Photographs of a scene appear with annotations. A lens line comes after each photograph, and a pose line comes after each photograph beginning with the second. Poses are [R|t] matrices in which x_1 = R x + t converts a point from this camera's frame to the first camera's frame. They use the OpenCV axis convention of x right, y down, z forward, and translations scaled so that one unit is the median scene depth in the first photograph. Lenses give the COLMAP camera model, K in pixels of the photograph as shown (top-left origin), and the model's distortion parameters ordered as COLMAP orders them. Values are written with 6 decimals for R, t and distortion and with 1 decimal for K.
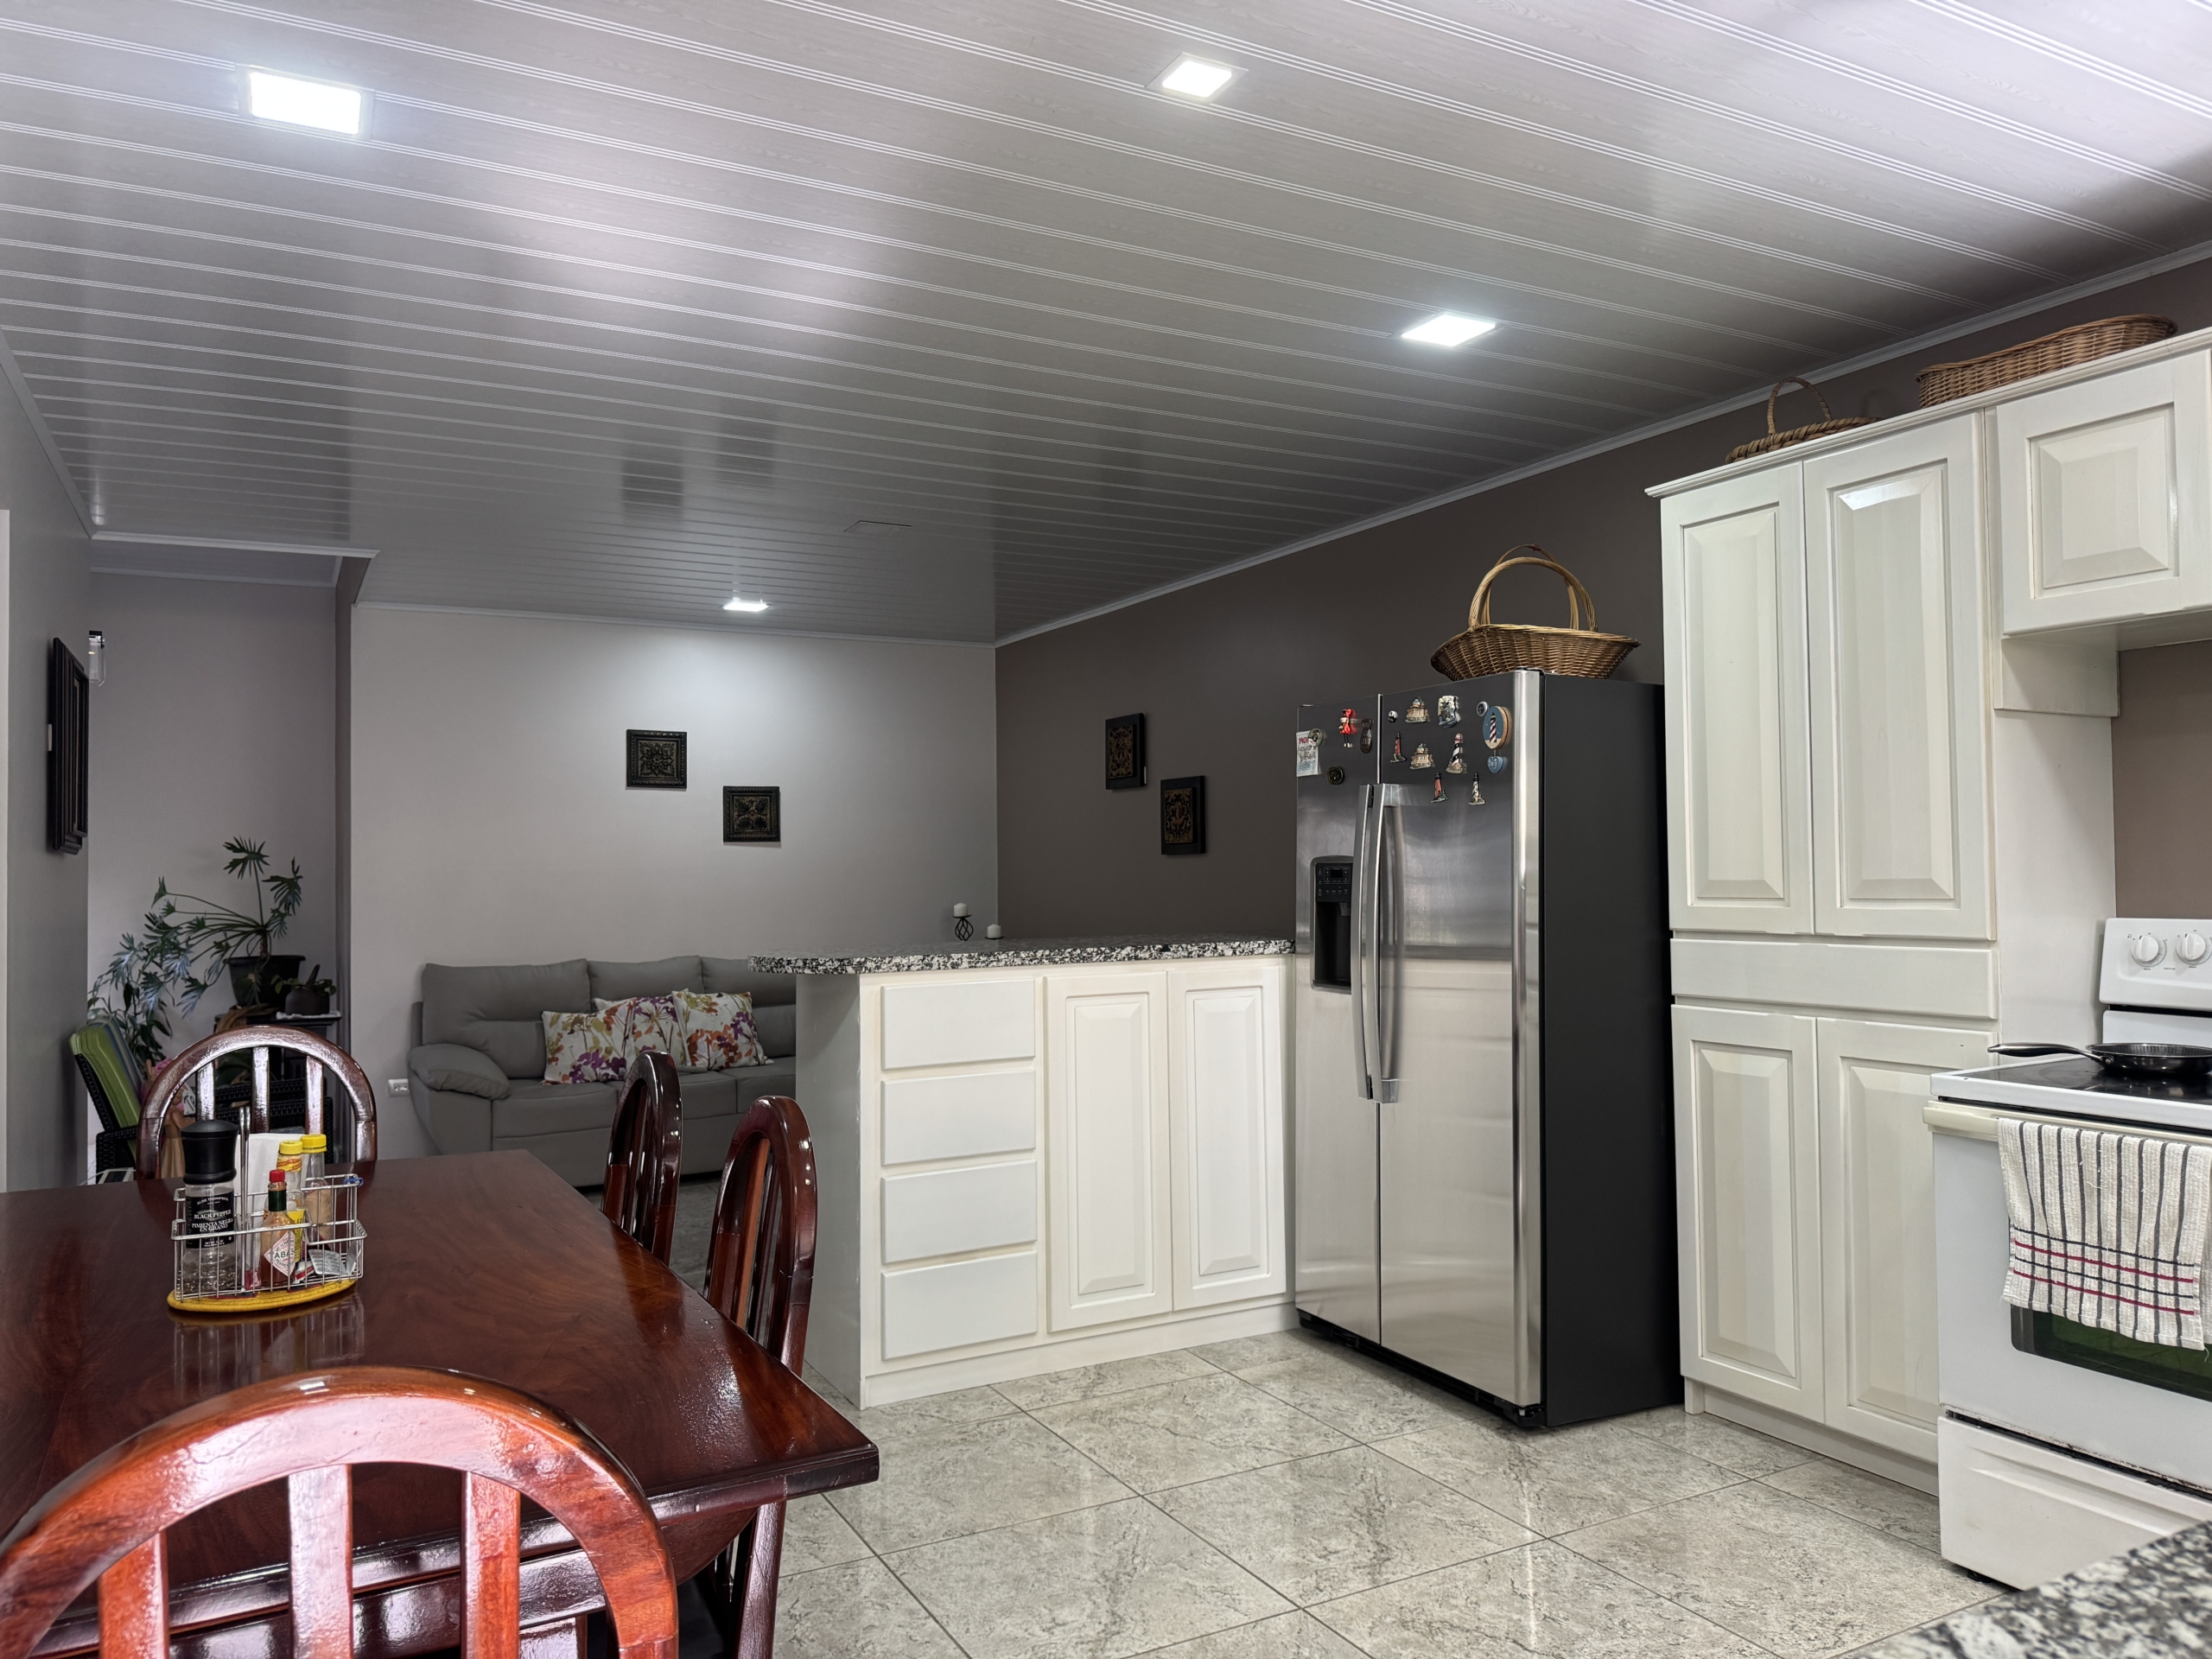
lens RADIAL K [[1550.2, 0, 1114.5], [0, 1550.2, 823.6], [0, 0, 1]] dist [0.136339, -0.180357]
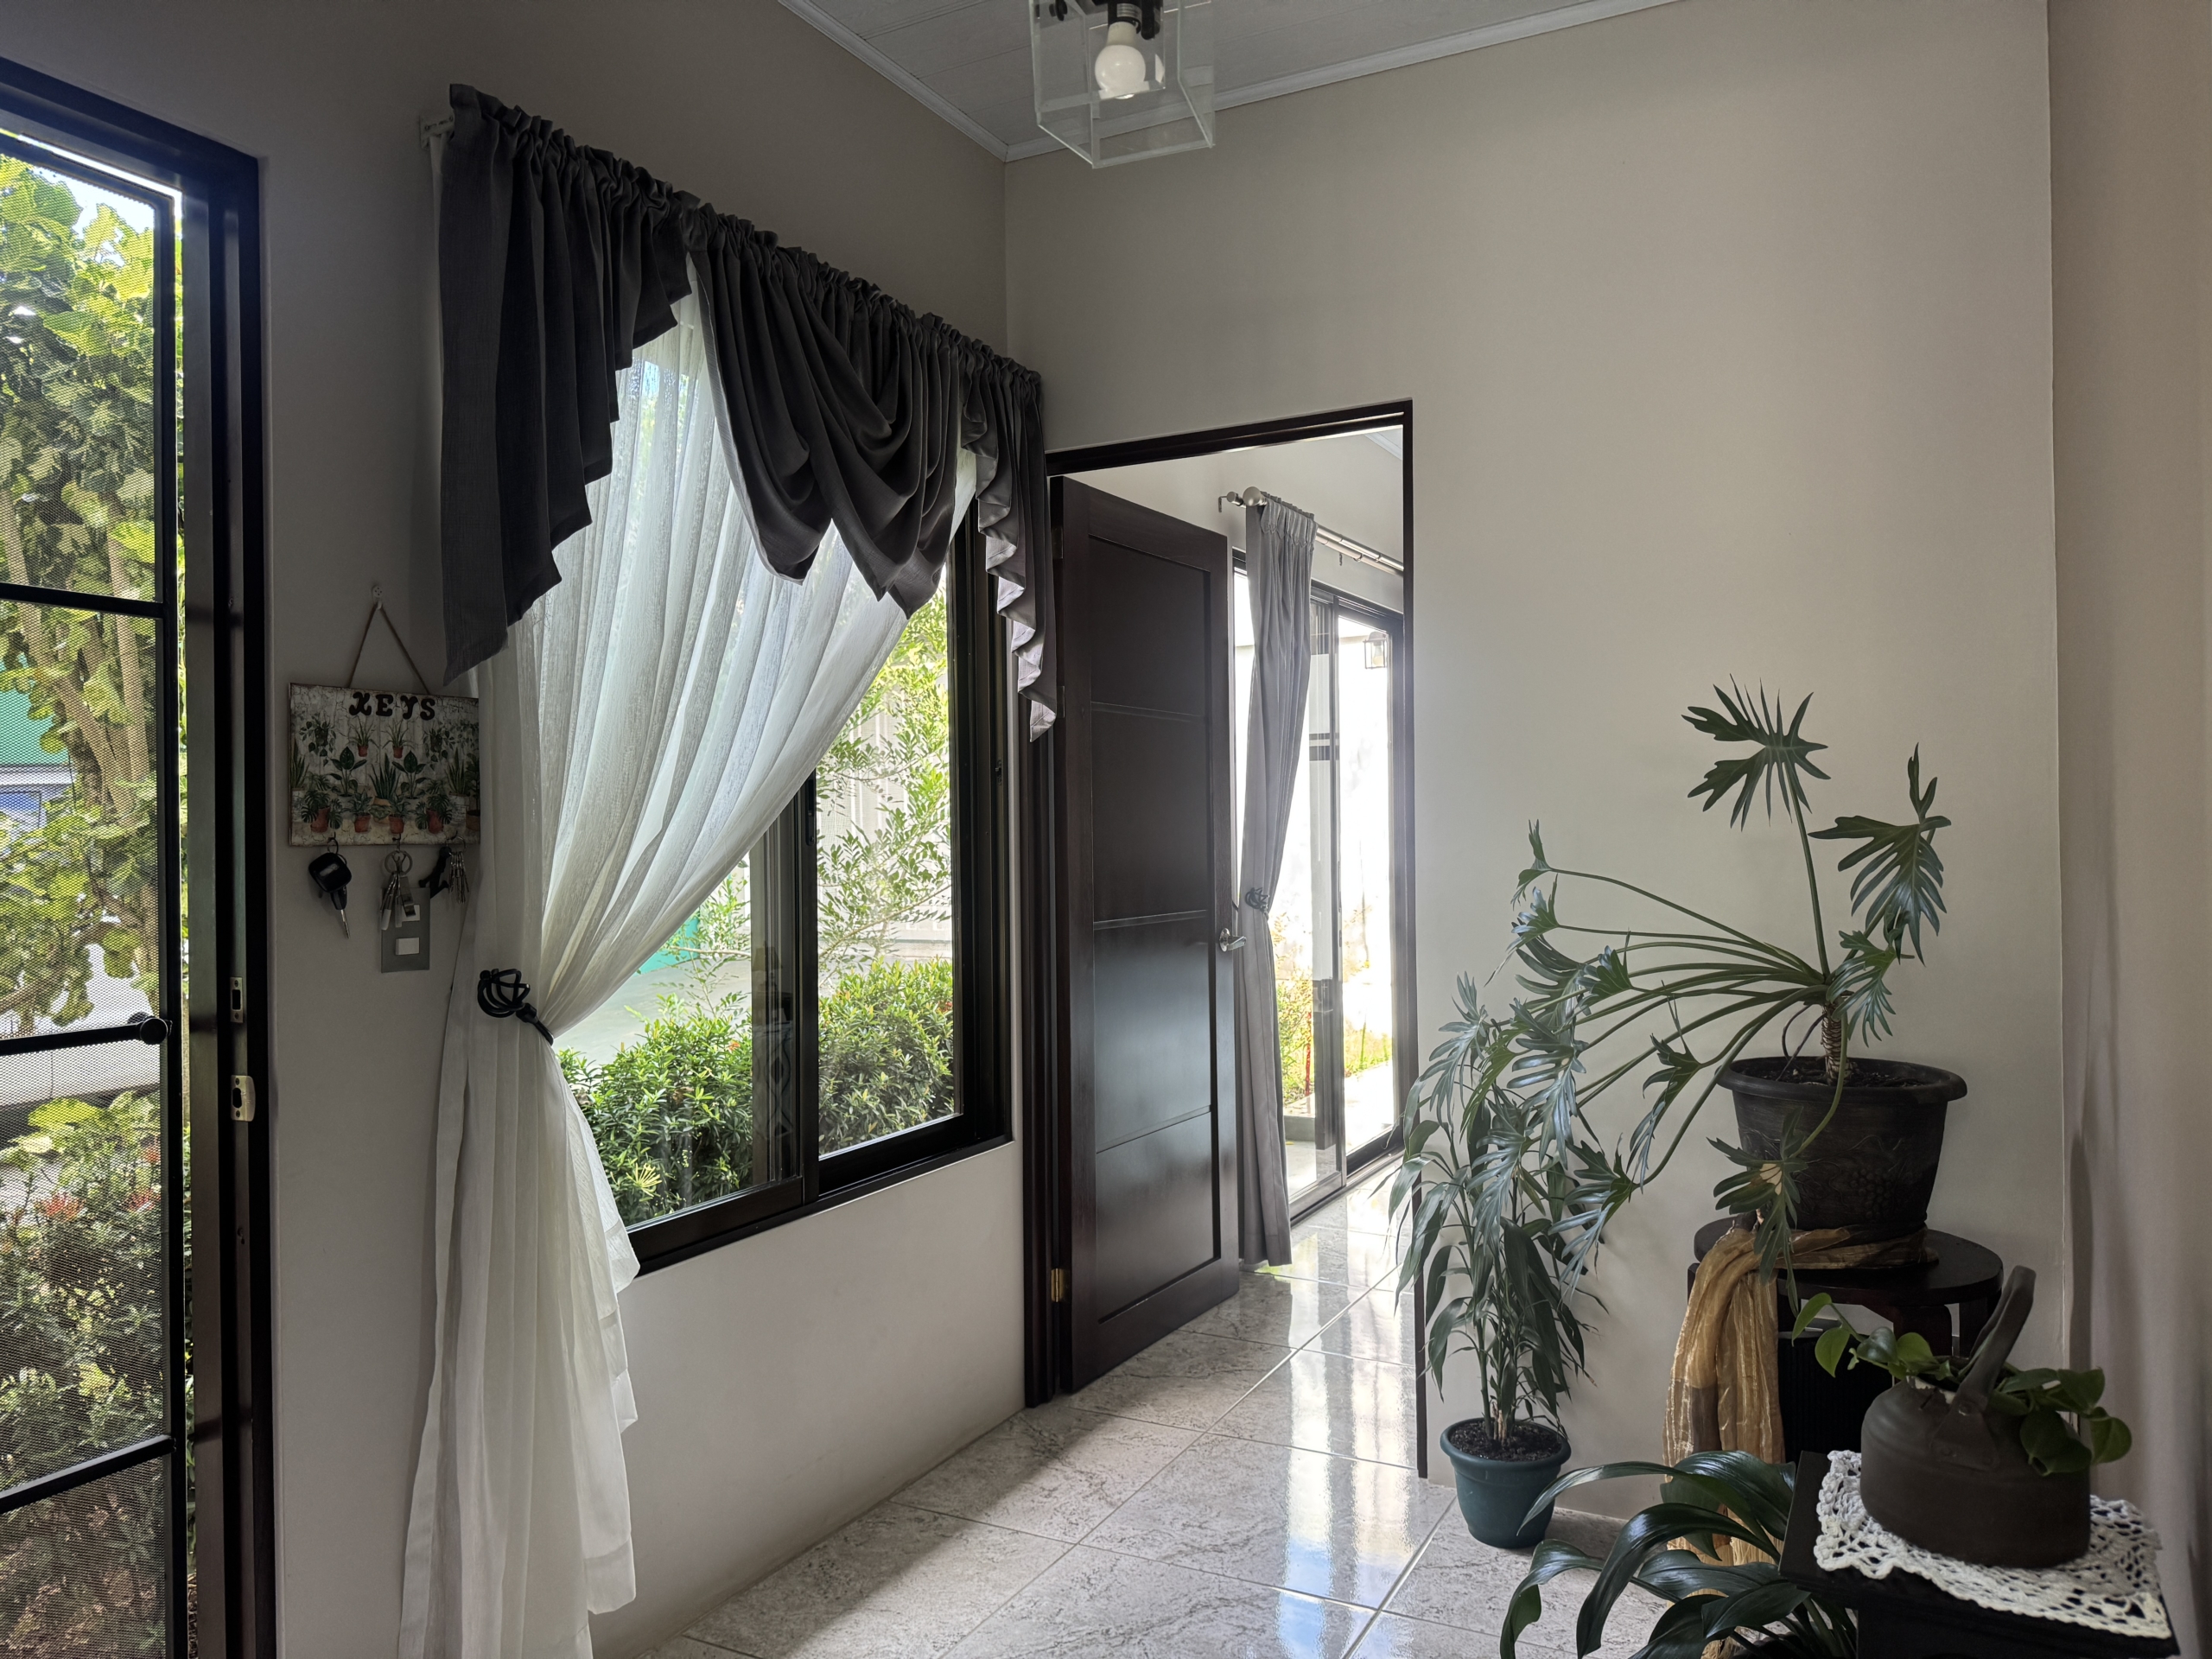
lens RADIAL K [[1550.2, 0, 1114.5], [0, 1550.2, 823.6], [0, 0, 1]] dist [0.136339, -0.180357]
pose [[0.572013, 0.003943, -0.820235, -0.371229], [0.027051, 0.999354, 0.023669, 0.023789], [0.819798, -0.035727, 0.571537, 0.728663]]
